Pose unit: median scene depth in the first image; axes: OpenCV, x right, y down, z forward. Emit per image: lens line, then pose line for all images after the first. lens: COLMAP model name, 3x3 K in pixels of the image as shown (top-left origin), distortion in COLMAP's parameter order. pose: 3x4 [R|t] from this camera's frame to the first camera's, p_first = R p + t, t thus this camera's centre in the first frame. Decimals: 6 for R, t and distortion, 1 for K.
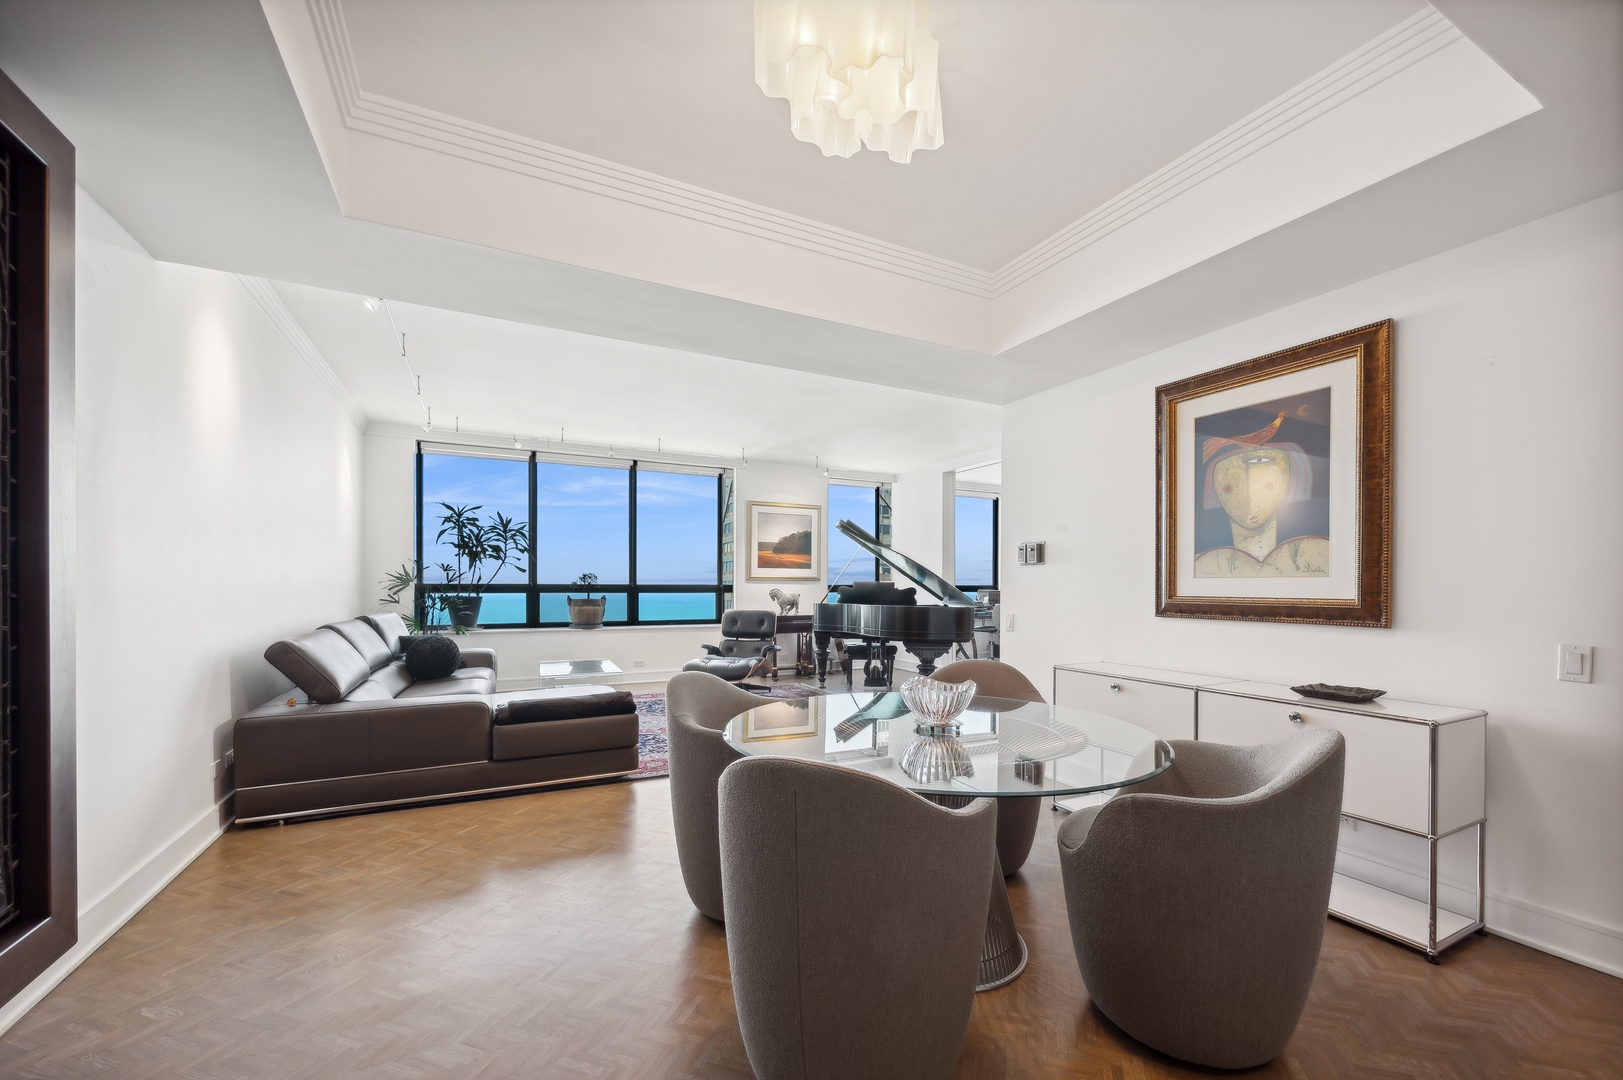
lens RADIAL K [[638.8, 0, 806.3], [0, 638.8, 589.1], [0, 0, 1]] dist [-0.015156, -0.000330]
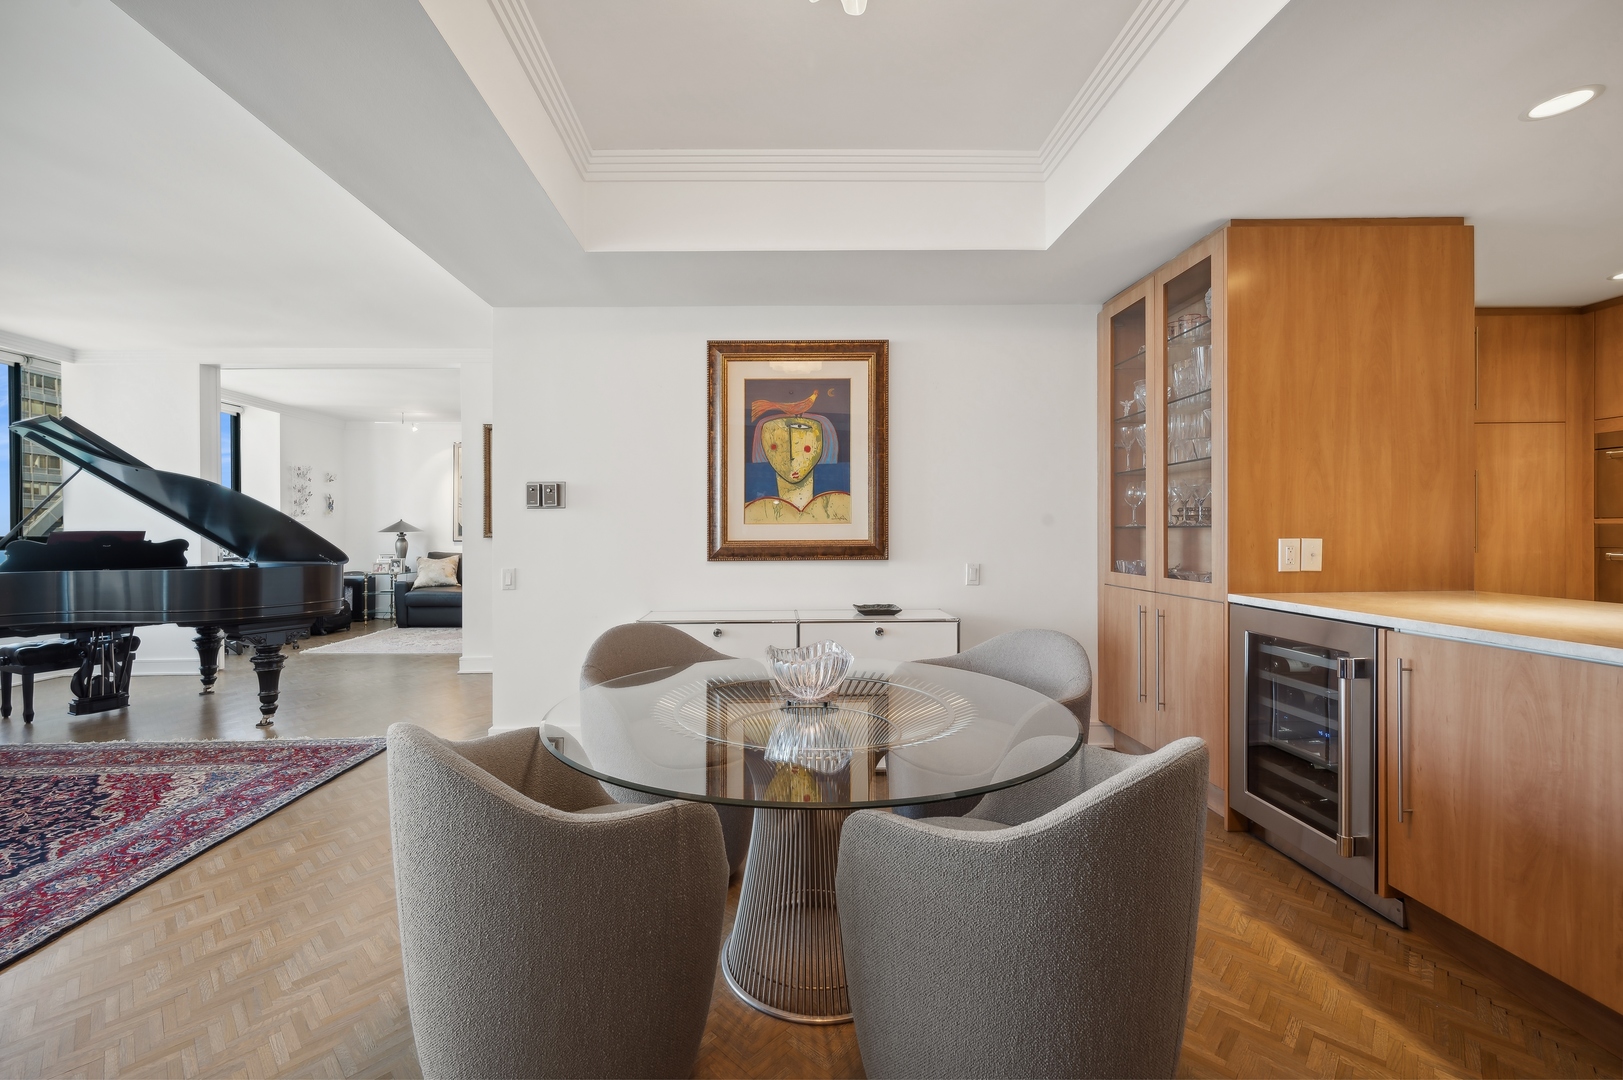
lens RADIAL K [[667.5, 0, 775.6], [0, 667.5, 536.5], [0, 0, 1]] dist [-0.000223, 0.000811]
pose [[0.432218, -0.015506, 0.901636, -0.177565], [0.015094, 0.999836, 0.009959, -0.002914], [-0.901643, 0.009305, 0.432381, 0.193645]]
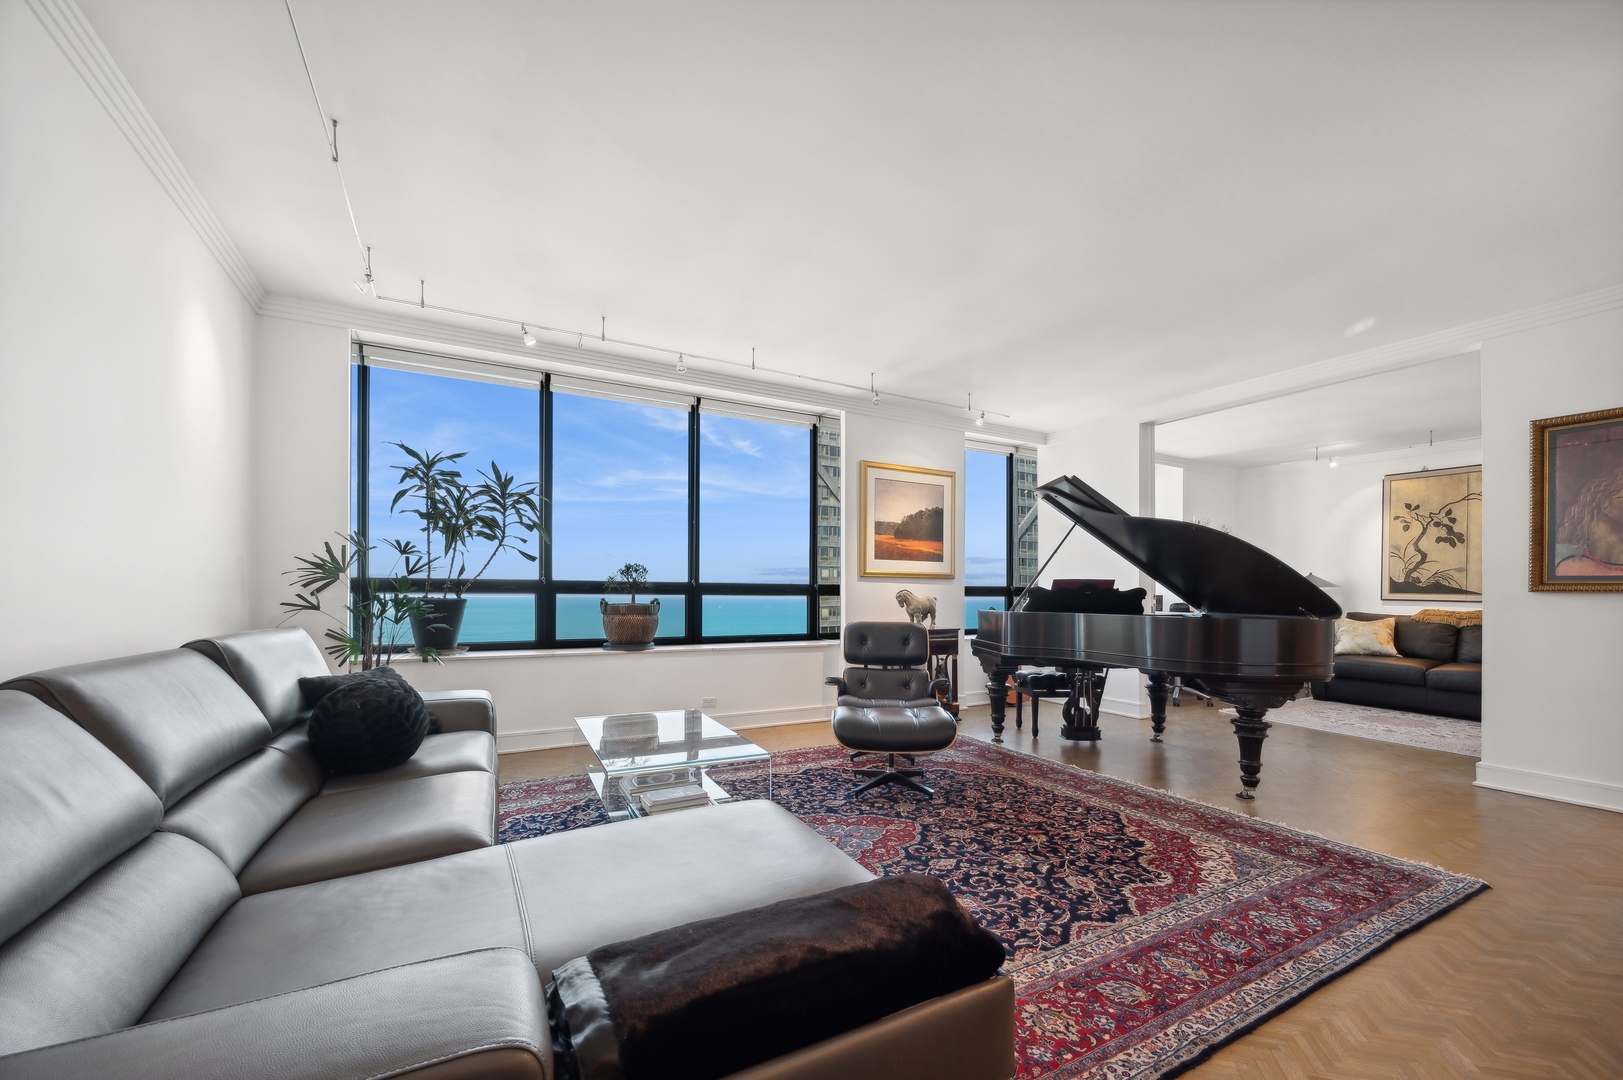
lens RADIAL K [[638.8, 0, 806.3], [0, 638.8, 589.1], [0, 0, 1]] dist [-0.015156, -0.000330]
pose [[0.999386, 0.004510, 0.034732, -0.203800], [-0.004225, 0.999957, -0.008279, 0.005814], [-0.034768, 0.008128, 0.999362, 0.377470]]
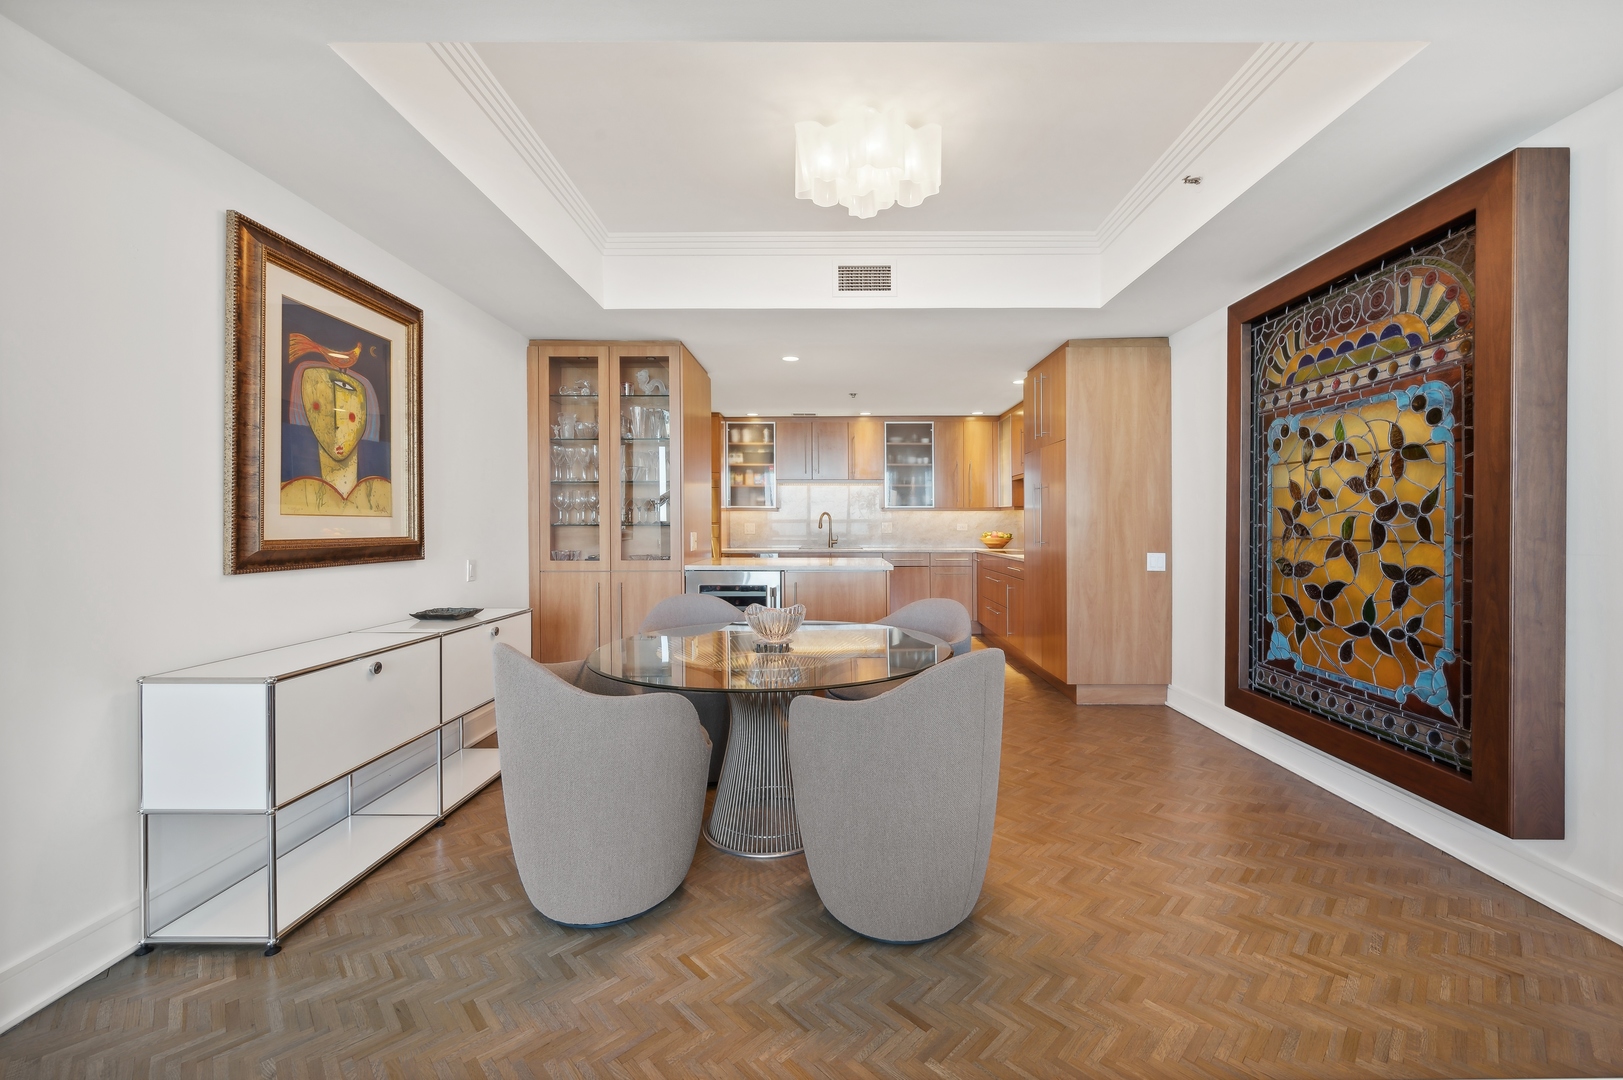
lens RADIAL K [[650.8, 0, 822.2], [0, 650.8, 536.4], [0, 0, 1]] dist [0.002068, 0.000215]
pose [[-0.896082, -0.012273, 0.443720, -0.119337], [-0.001622, 0.999702, 0.024377, -0.005109], [-0.443887, 0.021124, -0.895834, 0.600632]]
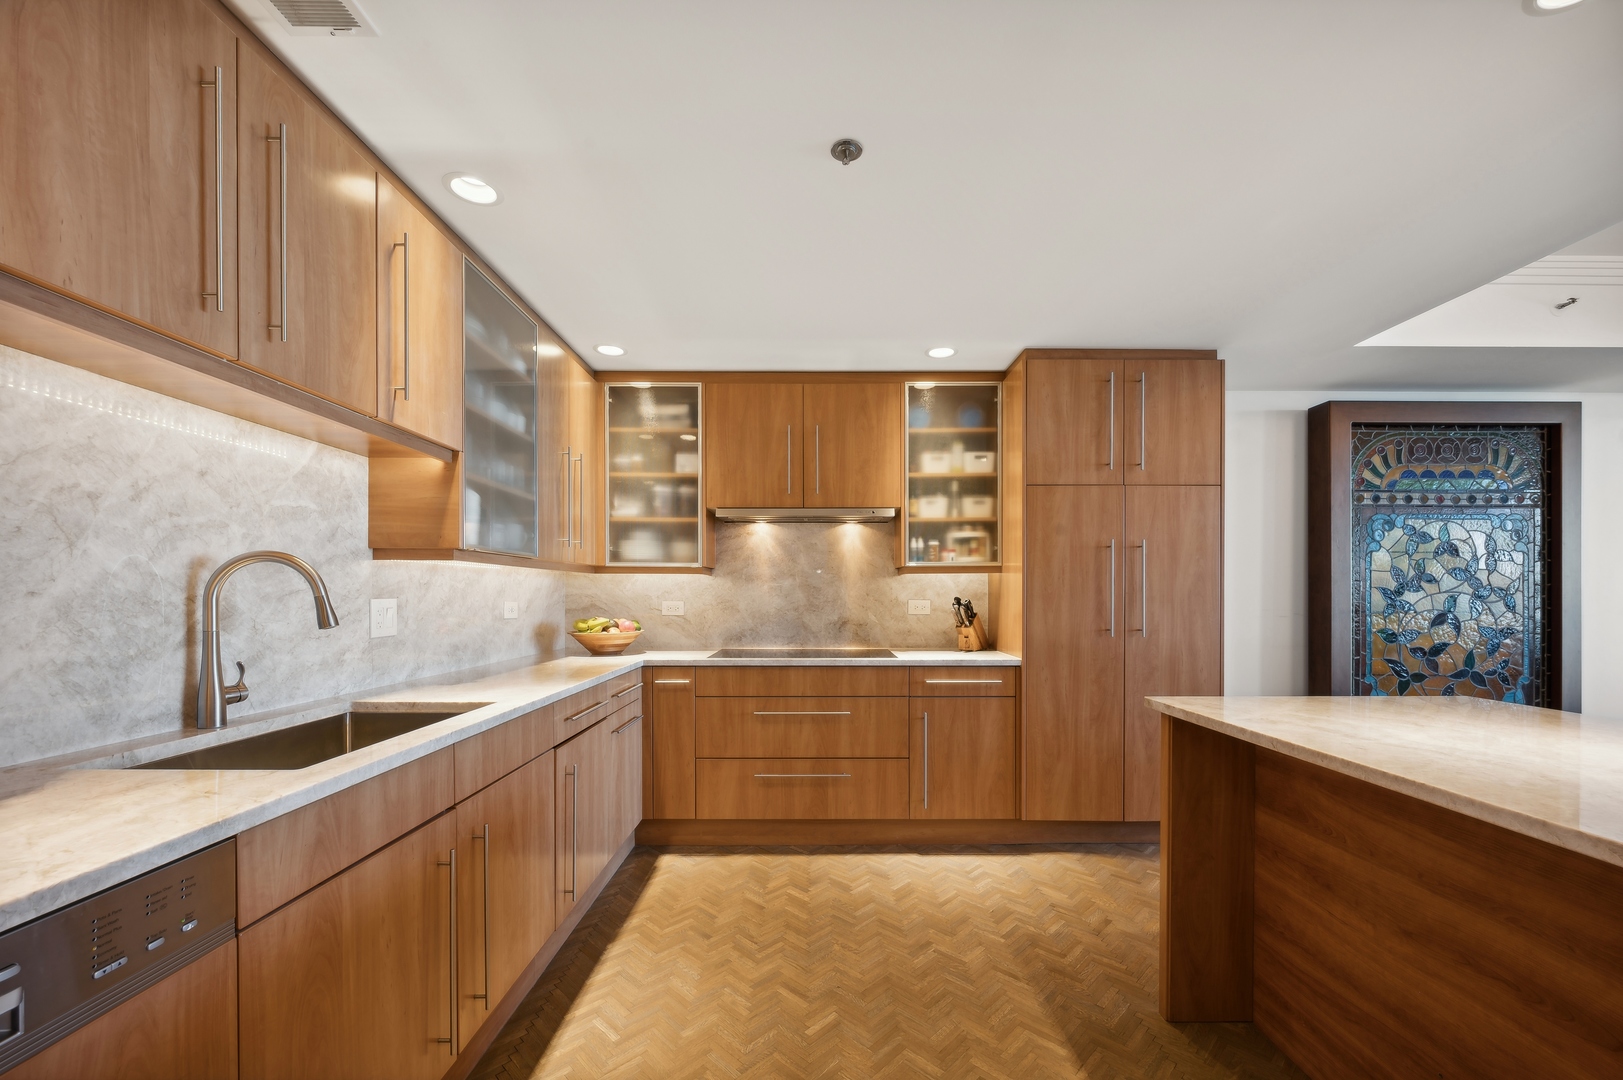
lens RADIAL K [[646.8, 0, 812.5], [0, 646.8, 599.8], [0, 0, 1]] dist [-0.000332, -0.006889]
pose [[-0.444448, 0.003556, -0.895798, 0.456528], [-0.005043, 0.999966, 0.006472, -0.005379], [0.895791, 0.007394, -0.444415, -0.086179]]
